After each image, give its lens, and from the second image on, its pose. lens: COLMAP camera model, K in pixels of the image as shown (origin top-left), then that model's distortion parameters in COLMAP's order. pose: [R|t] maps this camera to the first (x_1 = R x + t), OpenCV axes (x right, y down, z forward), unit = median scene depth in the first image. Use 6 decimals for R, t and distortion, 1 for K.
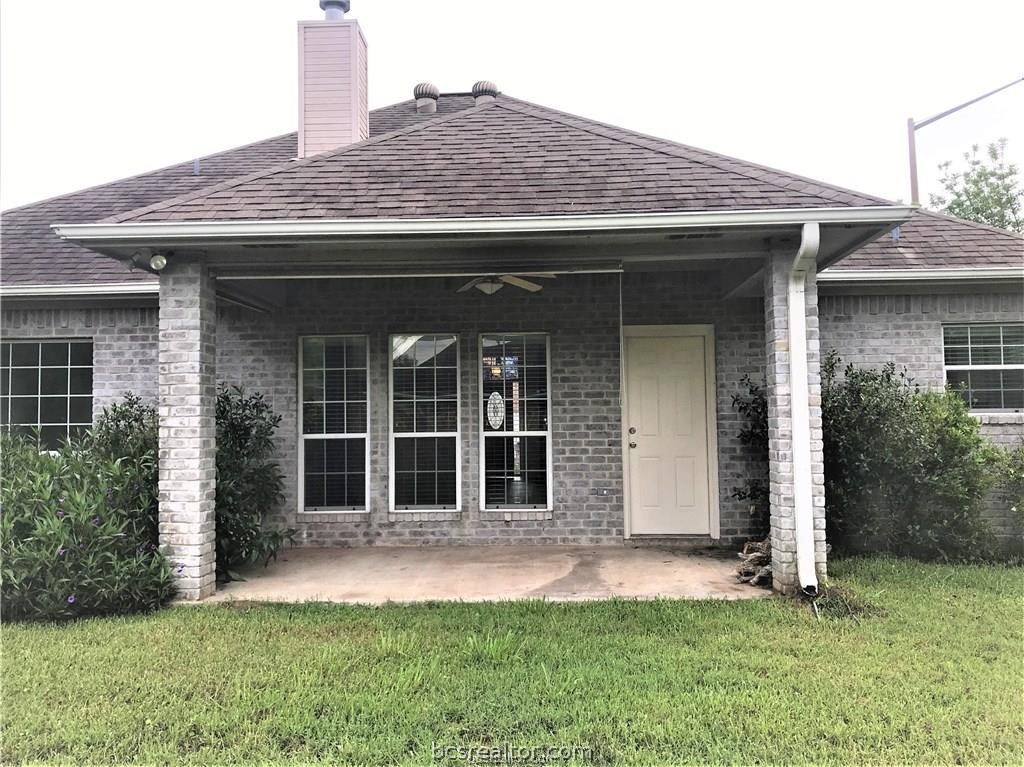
lens RADIAL K [[841.6, 0, 518.5], [0, 841.6, 383.1], [0, 0, 1]] dist [0.033991, -0.026106]
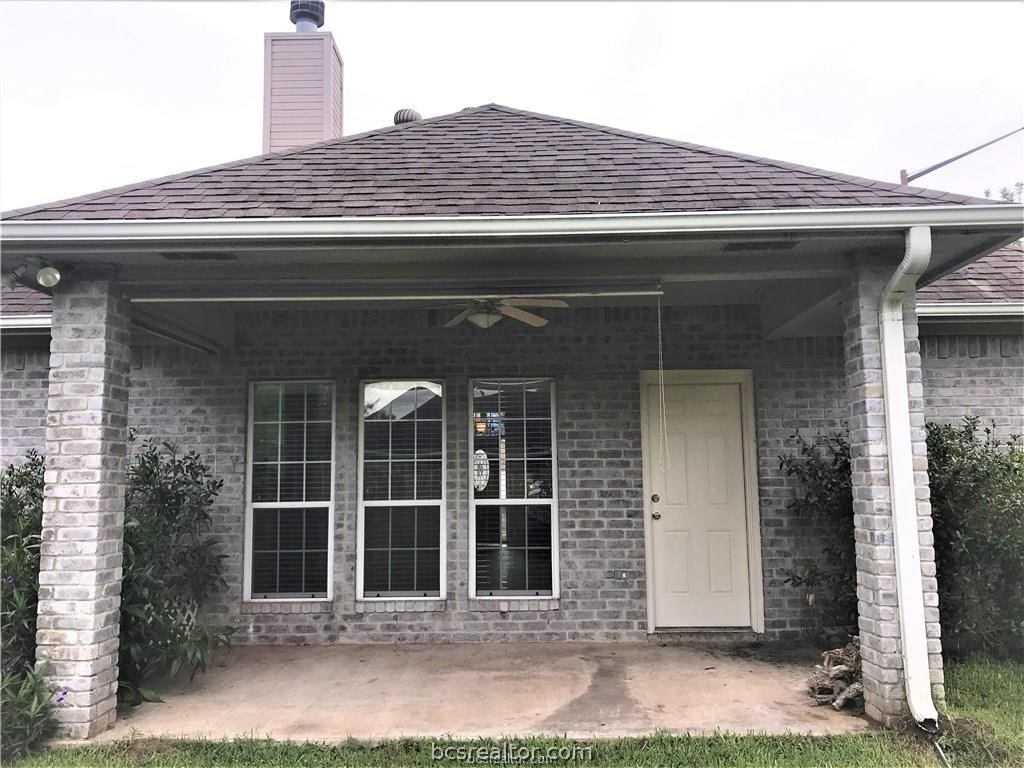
lens RADIAL K [[841.6, 0, 505.1], [0, 841.6, 380.5], [0, 0, 1]] dist [0.033991, -0.026106]
pose [[0.999947, 0.002668, 0.009915, -0.023424], [-0.001949, 0.997416, -0.071811, 0.001679], [-0.010081, 0.071788, 0.997369, 0.207427]]
